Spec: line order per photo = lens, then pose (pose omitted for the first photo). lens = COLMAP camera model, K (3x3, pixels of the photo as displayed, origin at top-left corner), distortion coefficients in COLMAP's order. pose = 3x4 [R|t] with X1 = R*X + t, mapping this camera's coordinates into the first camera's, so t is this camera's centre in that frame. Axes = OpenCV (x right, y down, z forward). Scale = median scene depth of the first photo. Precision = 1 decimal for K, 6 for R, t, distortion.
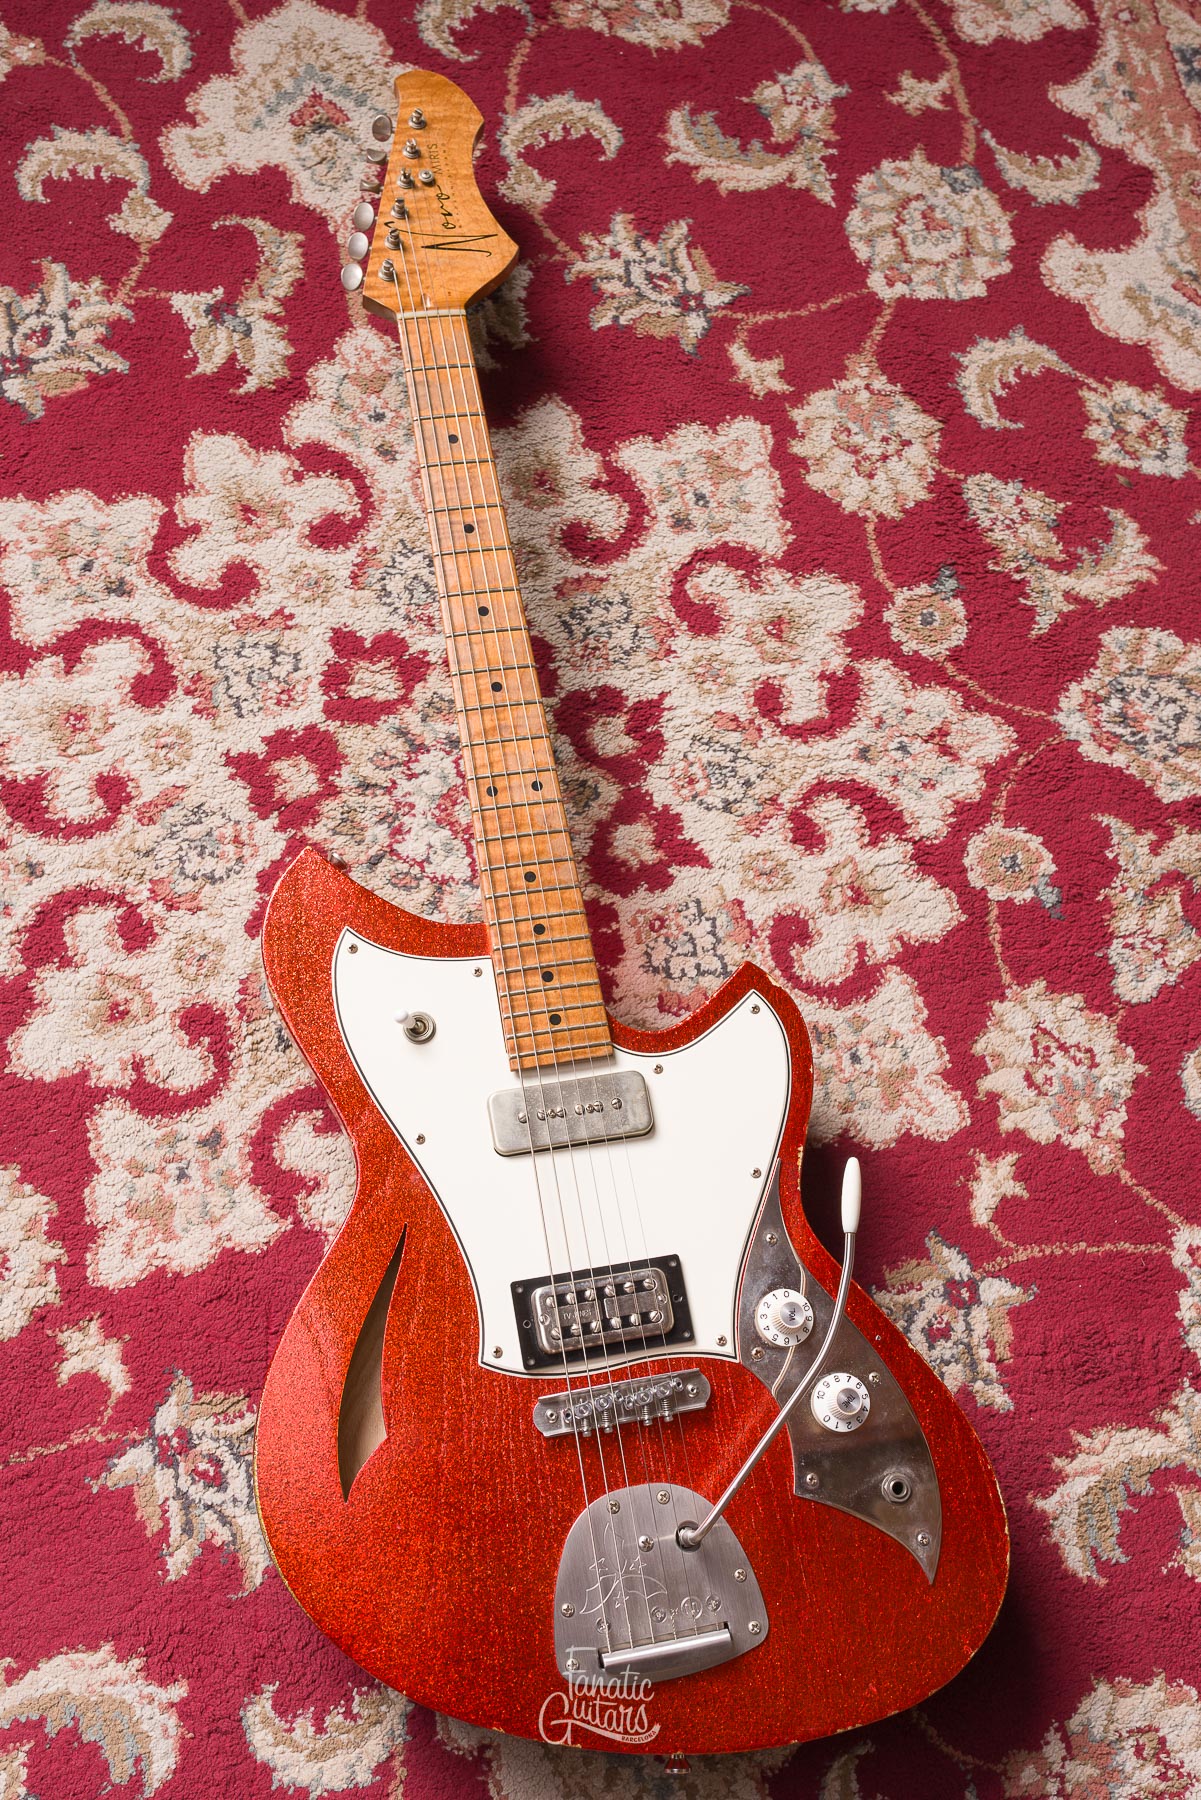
lens RADIAL K [[1857.8, 0, 615.2], [0, 1857.8, 914.0], [0, 0, 1]] dist [-0.000129, -0.004491]
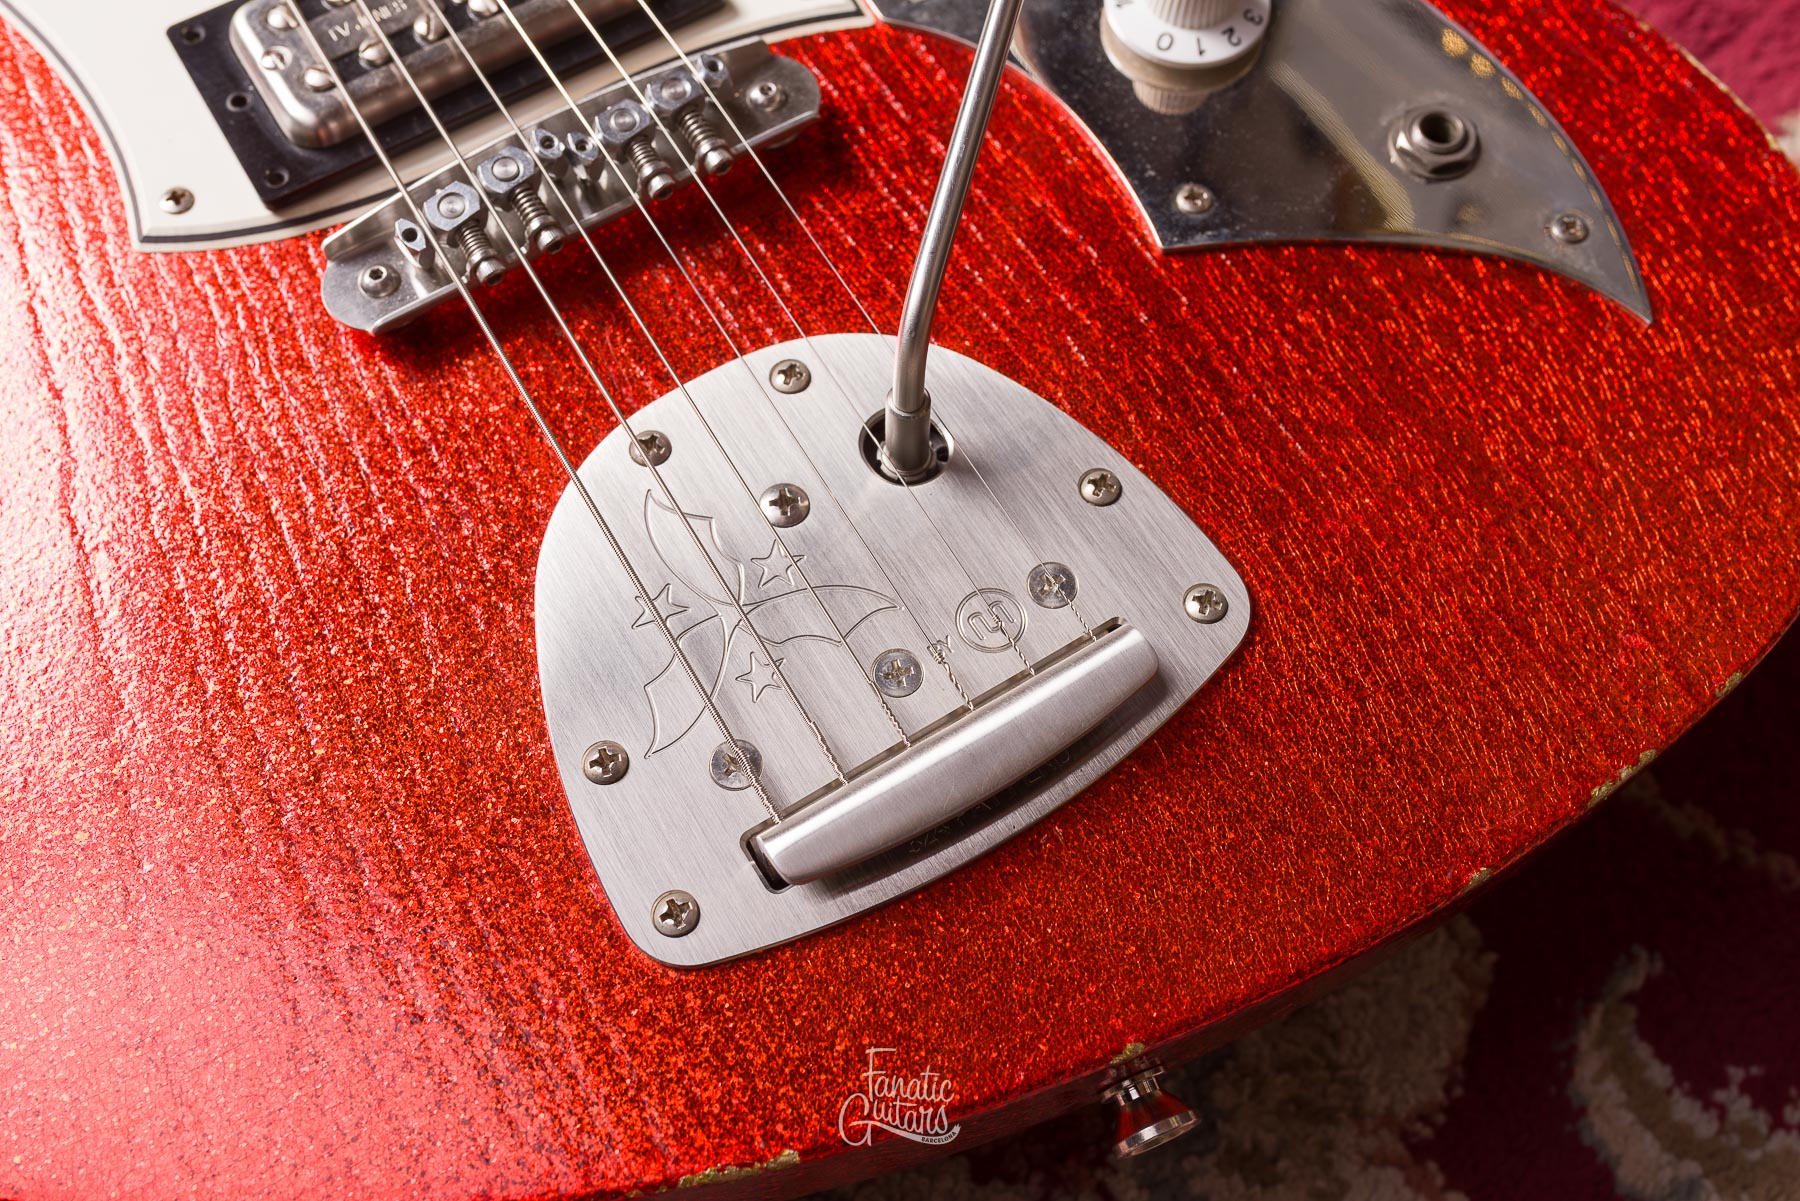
lens RADIAL K [[1824.3, 0, 899.0], [0, 1824.3, 600.6], [0, 0, 1]] dist [-0.002222, 0.007512]
pose [[0.925201, -0.375674, 0.053583, 0.009773], [0.379122, 0.921175, -0.087766, 0.318581], [-0.016388, 0.101515, 0.994699, 0.570616]]
